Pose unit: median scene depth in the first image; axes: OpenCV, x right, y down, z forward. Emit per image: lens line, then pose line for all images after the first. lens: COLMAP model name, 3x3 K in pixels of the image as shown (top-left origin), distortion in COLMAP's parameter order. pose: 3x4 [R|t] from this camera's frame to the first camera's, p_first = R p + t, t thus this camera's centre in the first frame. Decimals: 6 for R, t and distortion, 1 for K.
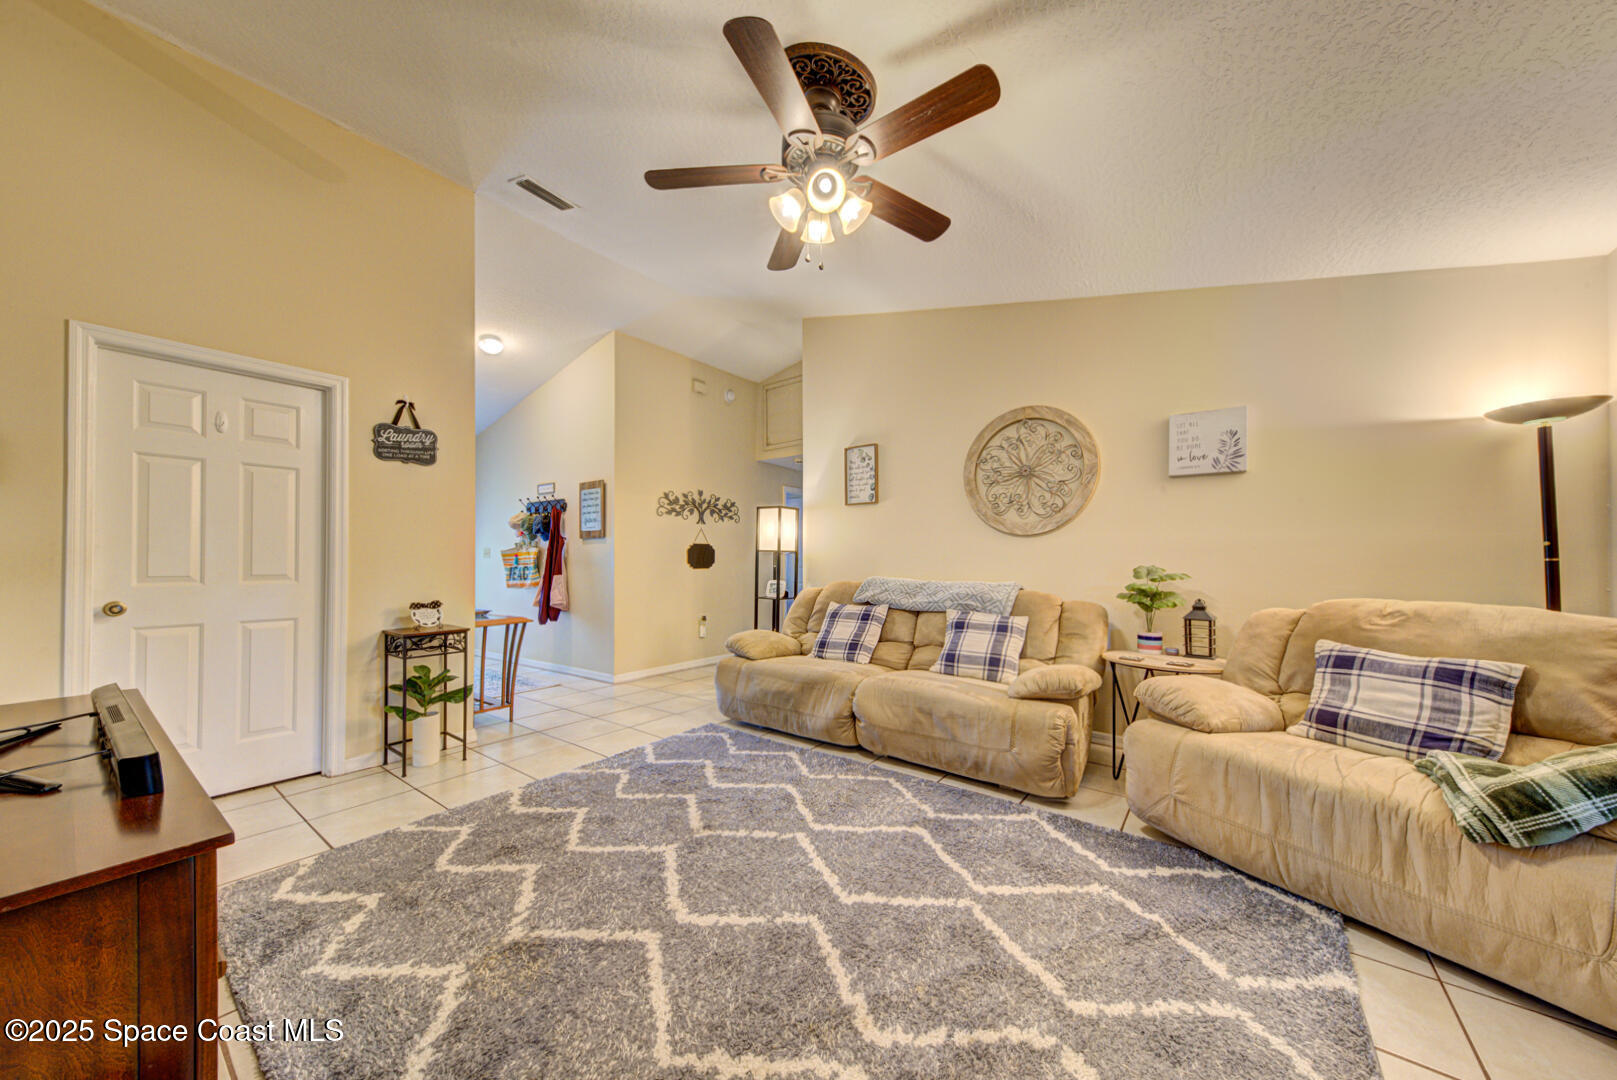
lens RADIAL K [[556.4, 0, 809.7], [0, 556.4, 555.6], [0, 0, 1]] dist [0.023381, -0.003288]
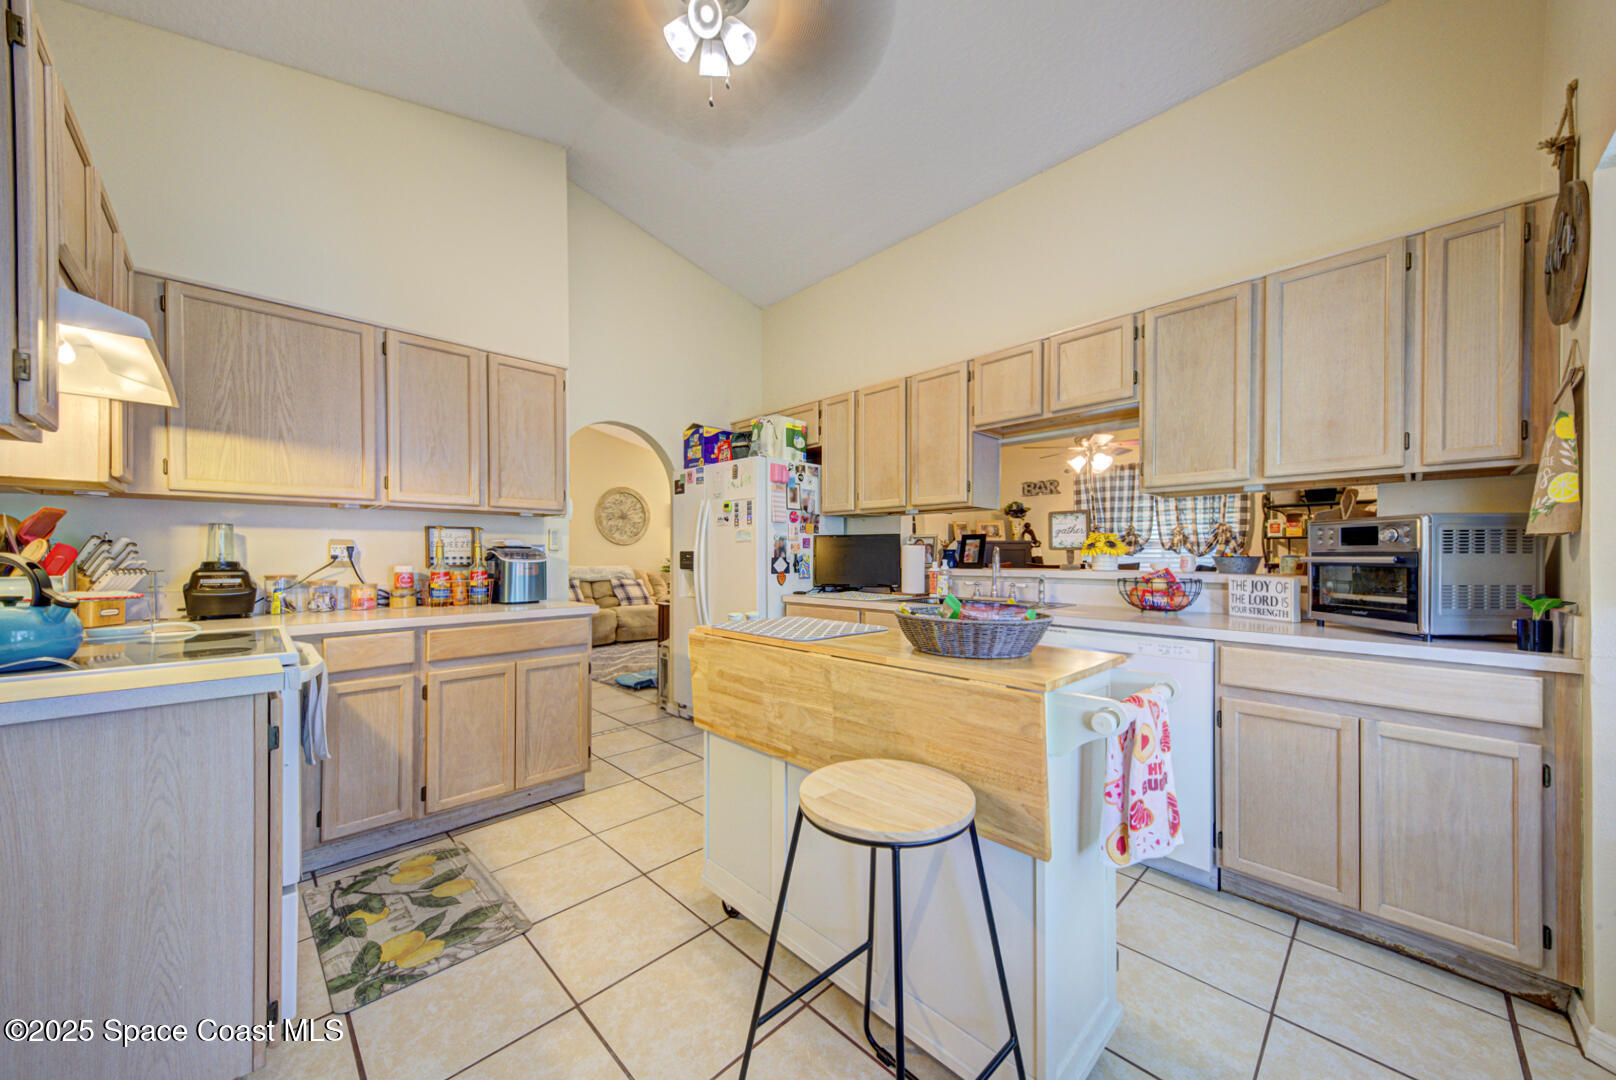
lens RADIAL K [[567.7, 0, 808.4], [0, 567.7, 562.3], [0, 0, 1]] dist [-0.000336, 0.000002]
pose [[0.141725, -0.009948, 0.989856, -2.329118], [-0.011057, 0.999871, 0.011632, -0.001108], [-0.989844, -0.012593, 0.141597, -0.068305]]
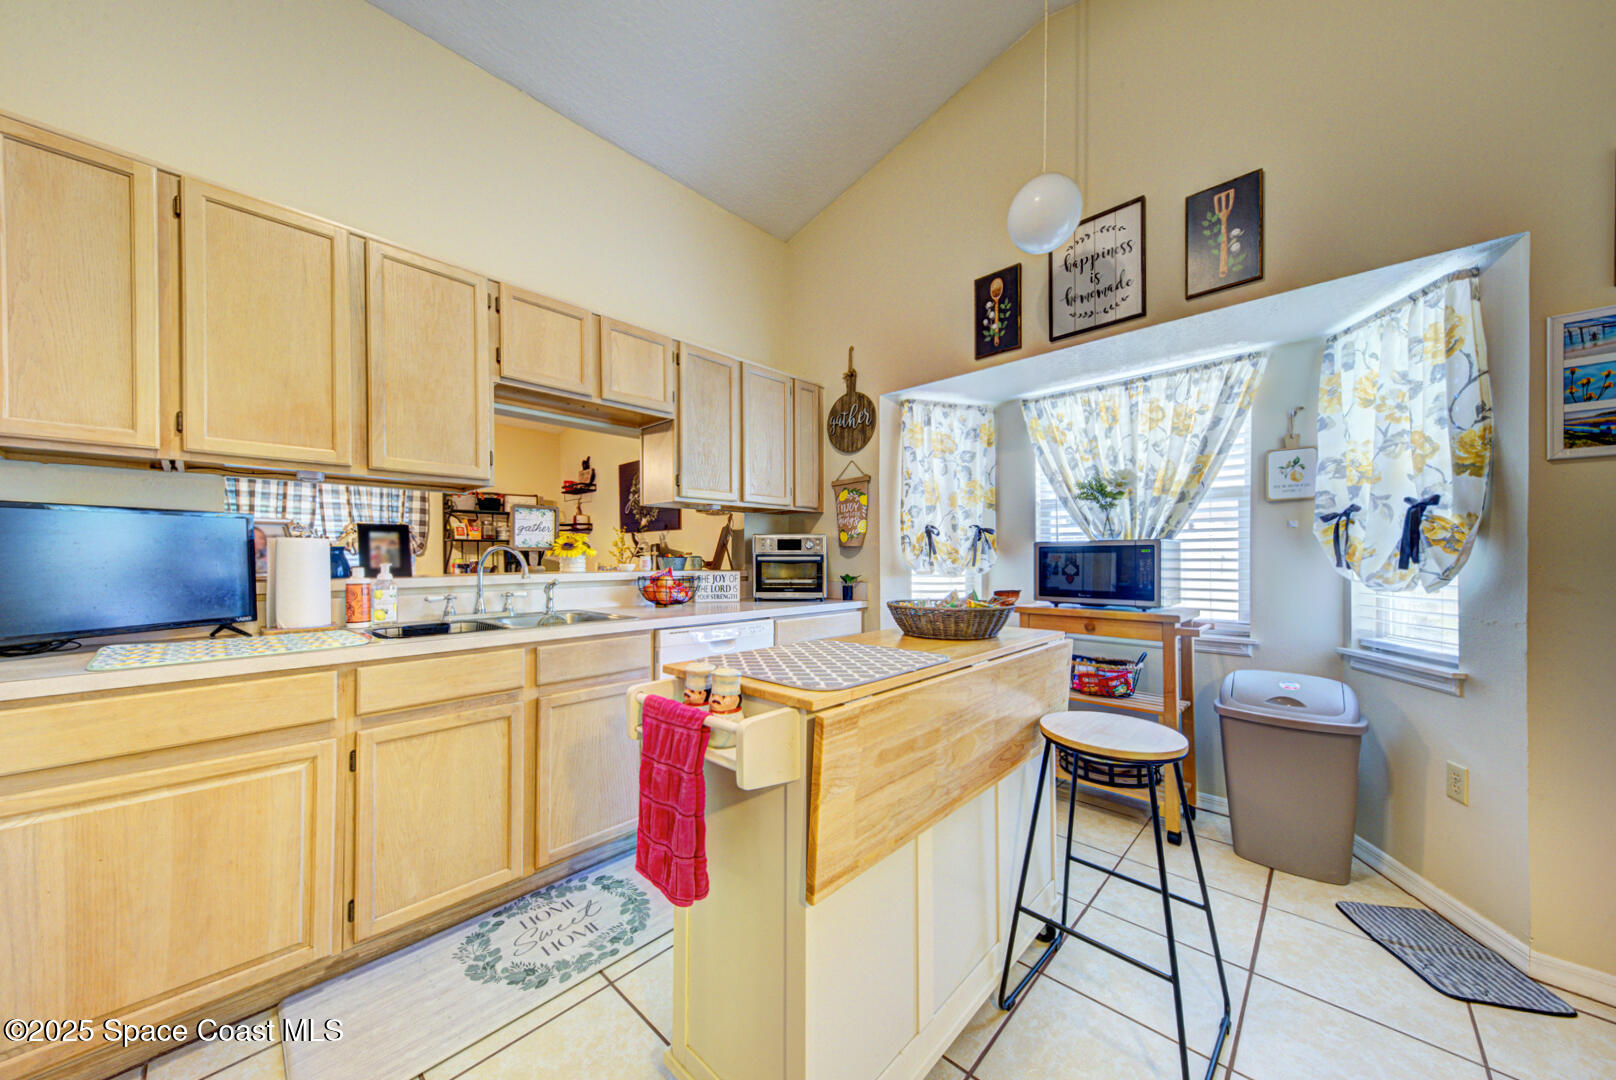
lens RADIAL K [[556.0, 0, 797.8], [0, 556.0, 556.0], [0, 0, 1]] dist [0.023381, -0.003288]
pose [[-0.993945, 0.003432, 0.109827, -1.735031], [0.002309, 0.999944, -0.010356, 0.002449], [-0.109856, -0.010040, -0.993897, 0.461876]]
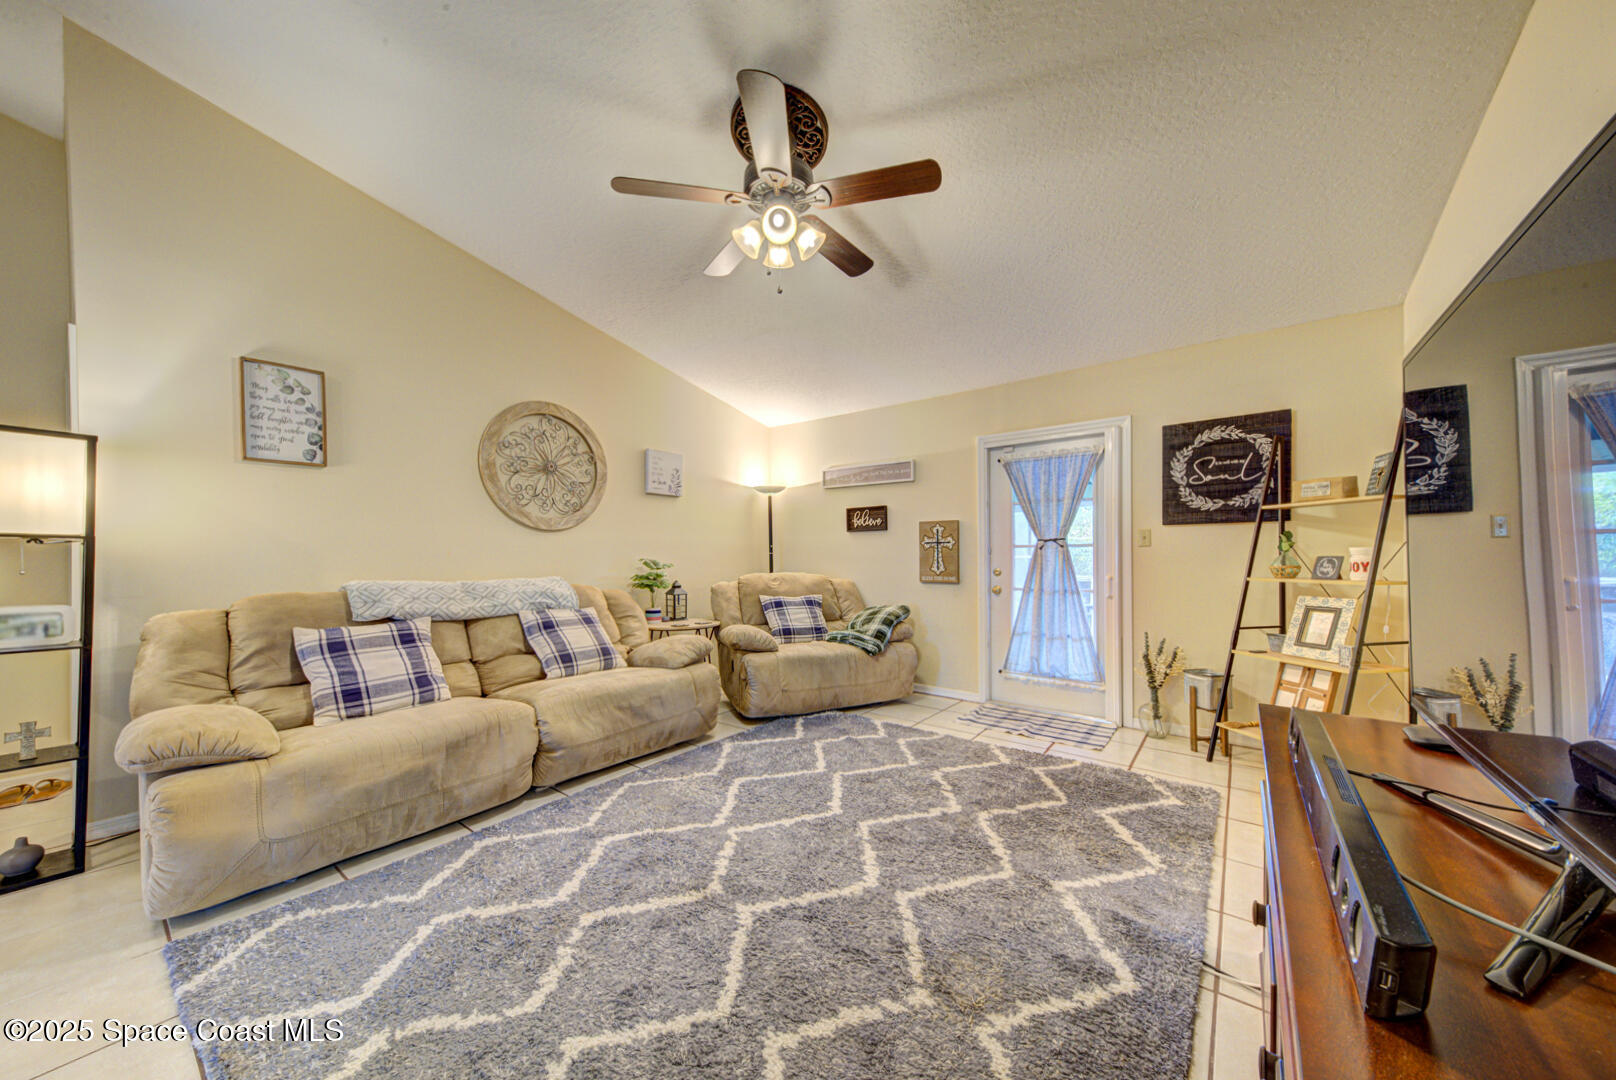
lens RADIAL K [[556.0, 0, 801.5], [0, 556.0, 555.1], [0, 0, 1]] dist [0.023381, -0.003288]
pose [[0.013908, -0.004785, 0.999892, -0.820950], [-0.003302, 0.999983, 0.004831, 0.002829], [-0.999898, -0.003369, 0.013892, 0.704198]]
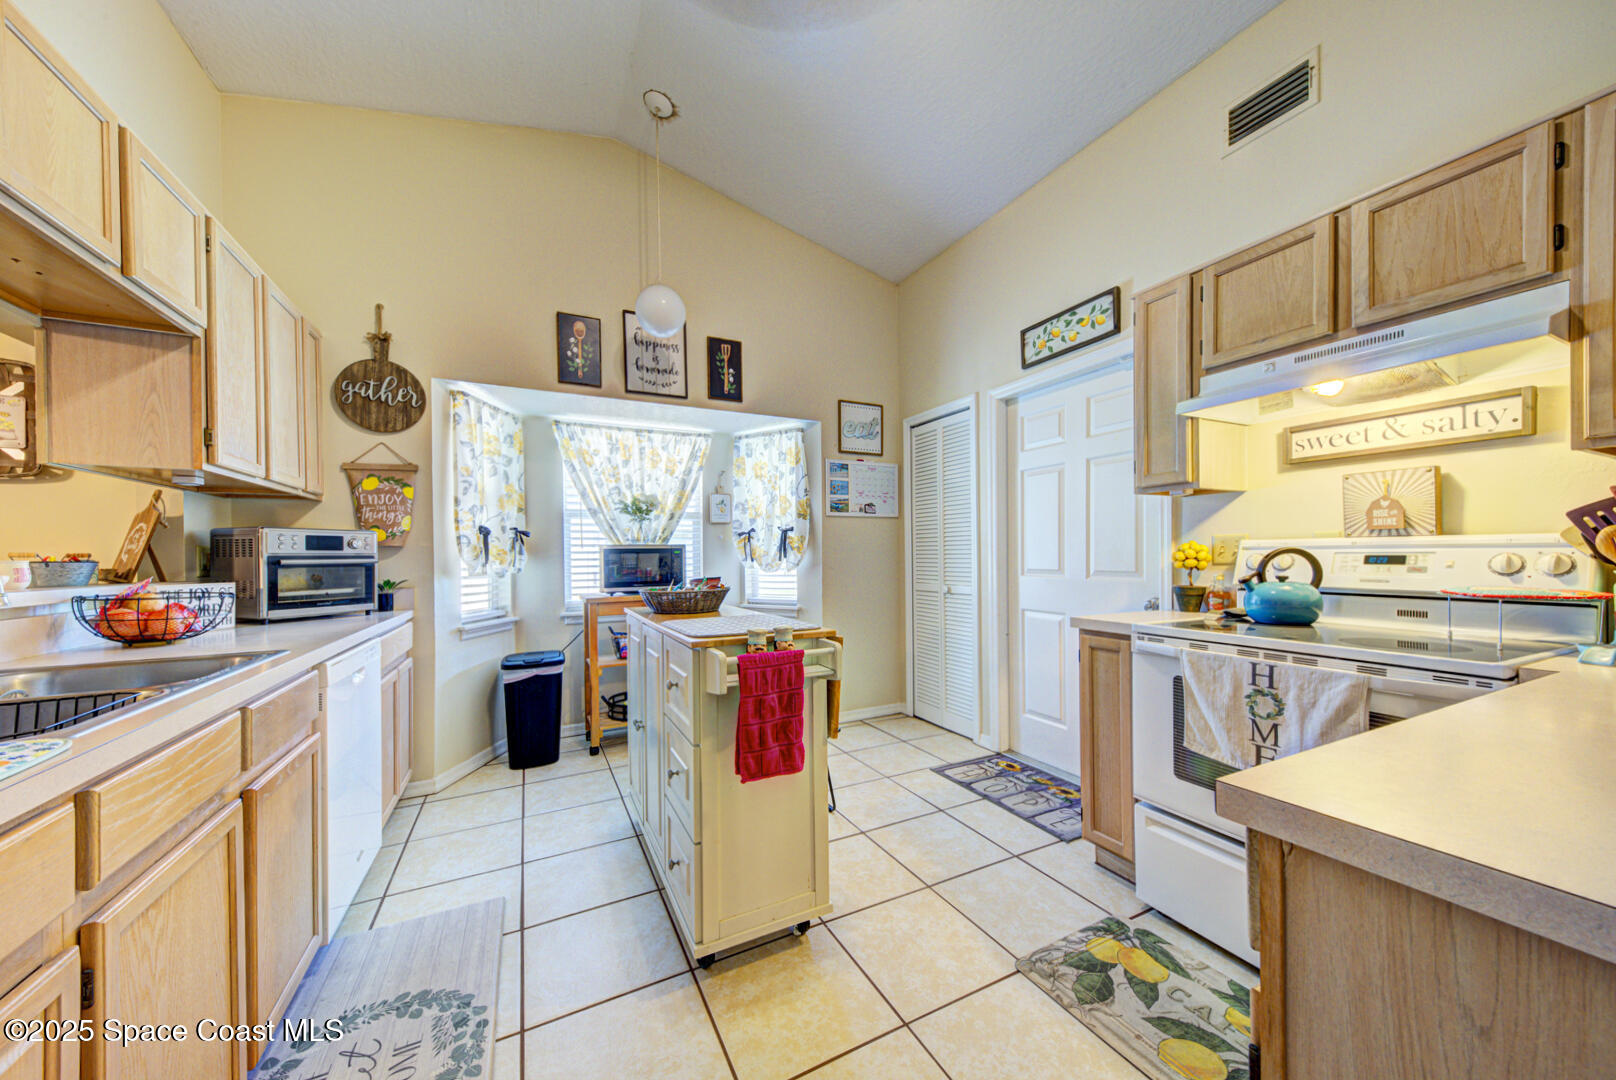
lens RADIAL K [[556.0, 0, 812.1], [0, 556.0, 554.9], [0, 0, 1]] dist [0.023381, -0.003288]
pose [[-0.433498, 0.005531, -0.901138, -1.175874], [0.020413, 0.999785, -0.003683, 0.004225], [0.900923, -0.019991, -0.433518, 0.384031]]
